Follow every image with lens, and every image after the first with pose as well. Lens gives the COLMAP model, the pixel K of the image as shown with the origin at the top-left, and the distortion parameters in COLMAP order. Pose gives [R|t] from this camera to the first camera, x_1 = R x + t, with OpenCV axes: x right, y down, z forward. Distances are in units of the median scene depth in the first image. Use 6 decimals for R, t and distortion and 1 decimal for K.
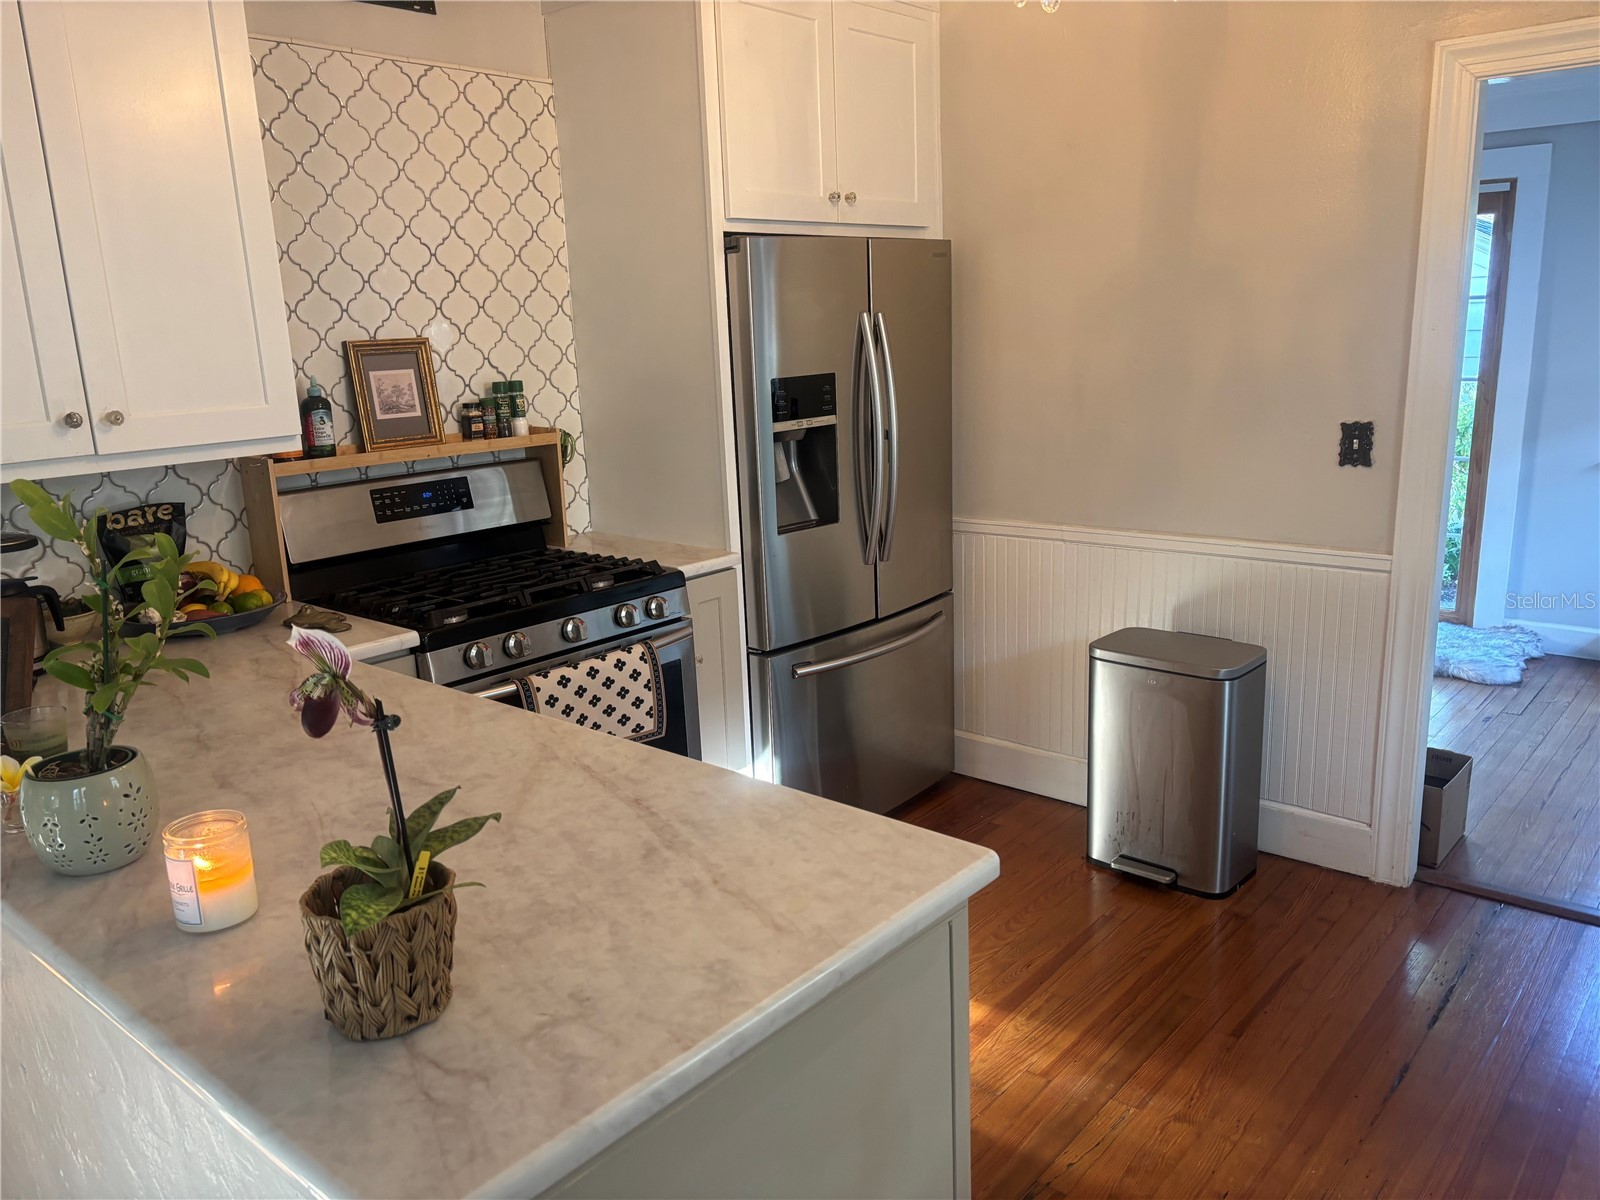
lens RADIAL K [[1220.2, 0, 777.1], [0, 1220.2, 603.6], [0, 0, 1]] dist [0.029449, -0.020289]
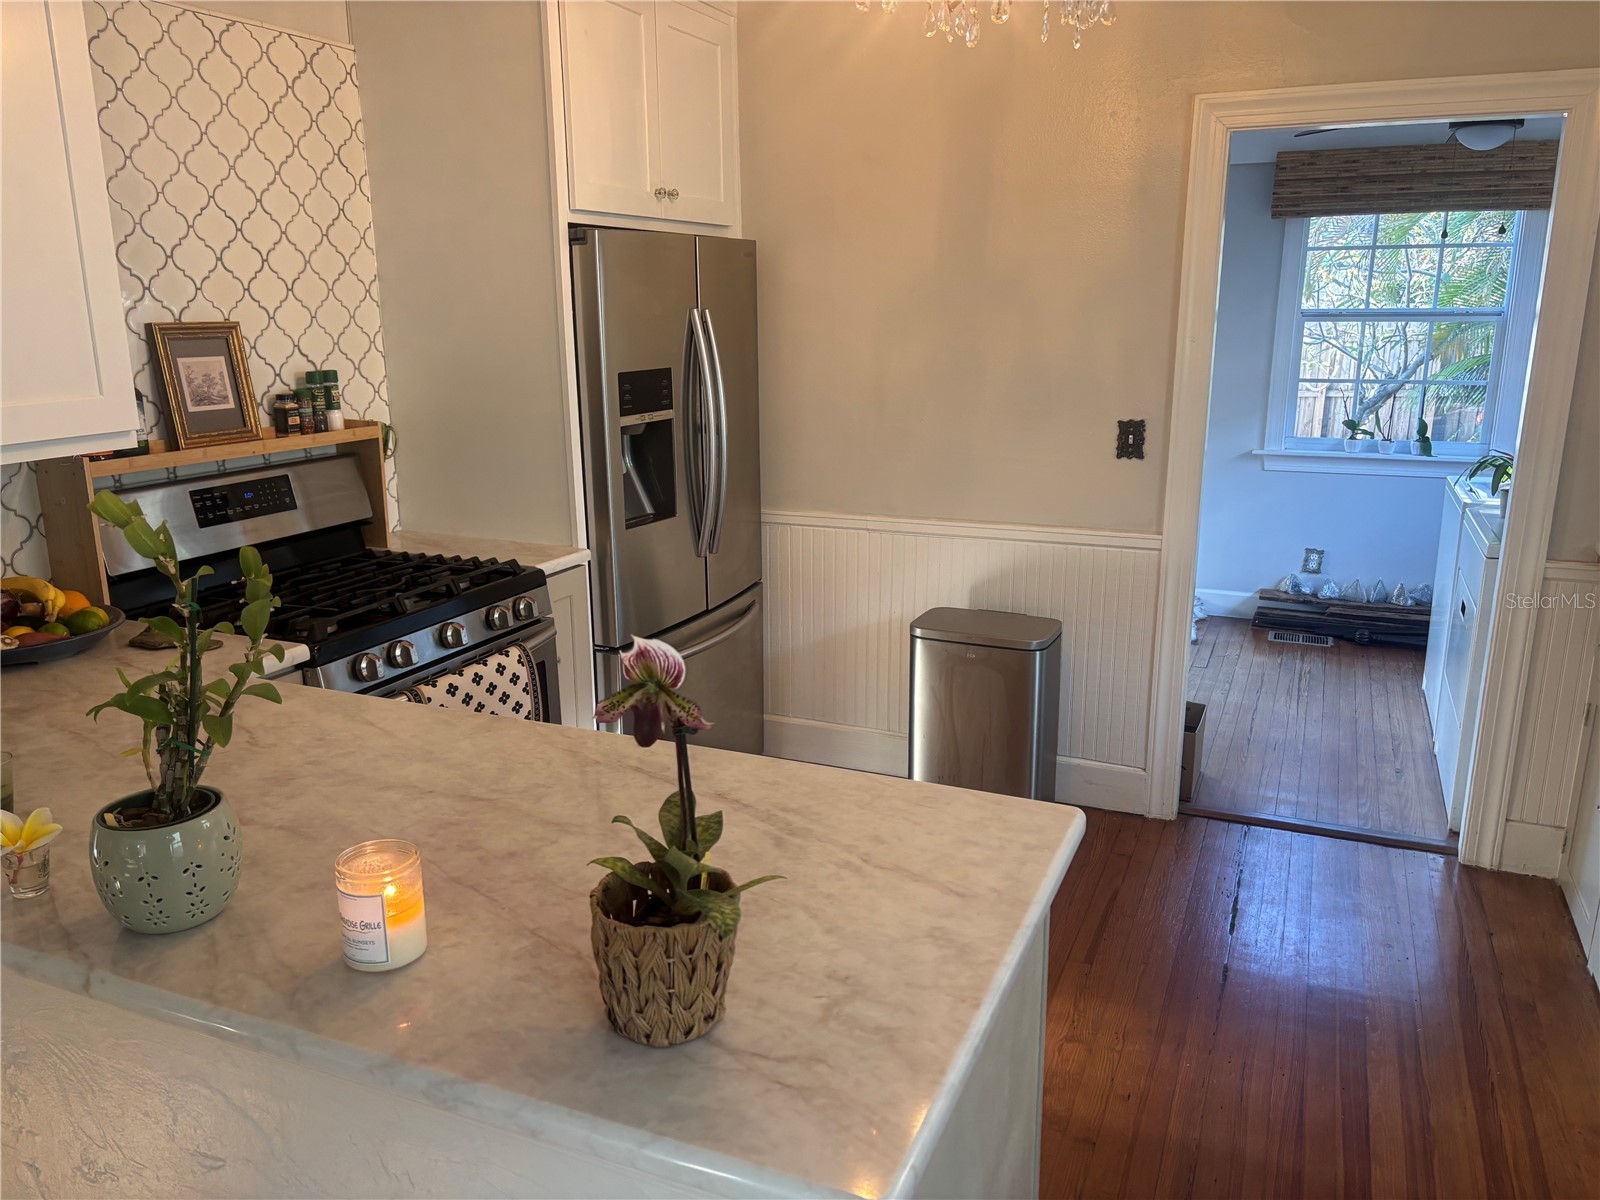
lens RADIAL K [[1220.2, 0, 807.5], [0, 1220.2, 610.0], [0, 0, 1]] dist [0.029449, -0.020289]
pose [[0.950049, -0.044145, 0.308963, -0.177284], [0.039890, 0.999002, 0.020079, -0.005570], [-0.309541, -0.006751, 0.950862, 0.004440]]
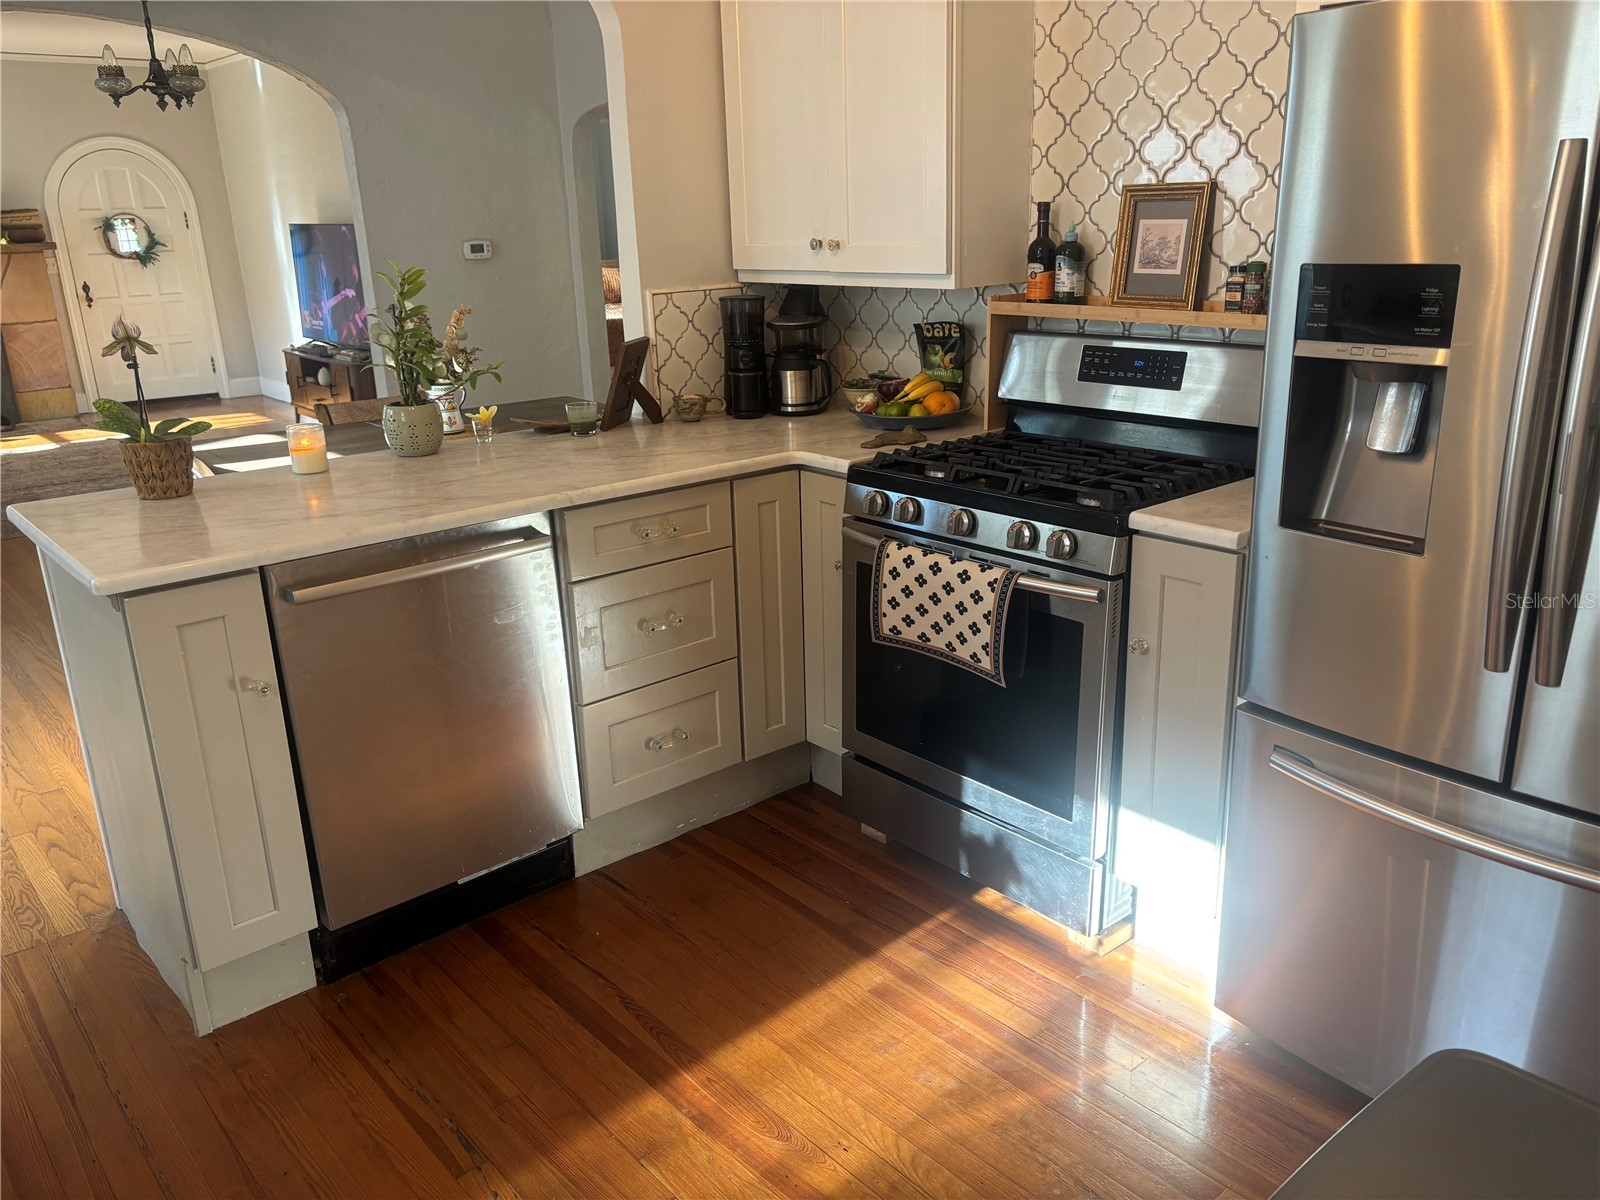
lens RADIAL K [[1220.2, 0, 814.5], [0, 1220.2, 593.2], [0, 0, 1]] dist [0.029449, -0.020289]
pose [[-0.138426, 0.330099, -0.933741, 0.638421], [-0.198807, 0.914365, 0.352722, -0.204017], [0.970213, 0.234460, -0.060946, 0.864231]]
